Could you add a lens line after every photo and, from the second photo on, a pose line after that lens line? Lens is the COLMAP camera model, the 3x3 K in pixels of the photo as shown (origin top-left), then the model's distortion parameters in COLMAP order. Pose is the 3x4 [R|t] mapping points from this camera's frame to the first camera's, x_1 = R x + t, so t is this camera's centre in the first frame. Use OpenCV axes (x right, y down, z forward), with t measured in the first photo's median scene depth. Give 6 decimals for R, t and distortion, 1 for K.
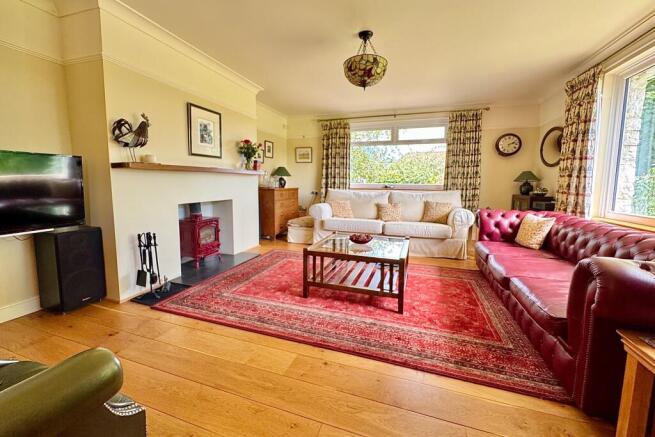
lens RADIAL K [[261.8, 0, 325.1], [0, 261.8, 218.4], [0, 0, 1]] dist [-0.002525, -0.000078]
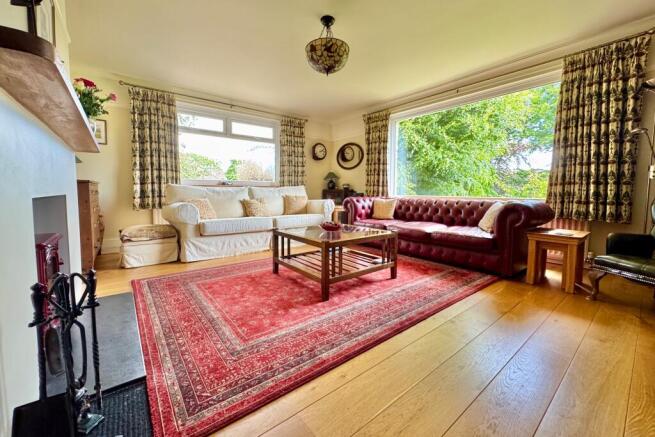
lens RADIAL K [[261.8, 0, 324.6], [0, 261.8, 219.0], [0, 0, 1]] dist [-0.002525, -0.000078]
pose [[0.538980, -0.096356, 0.836789, -0.428827], [0.114629, 0.992584, 0.040463, 0.003749], [-0.834482, 0.074111, 0.546028, 0.294641]]
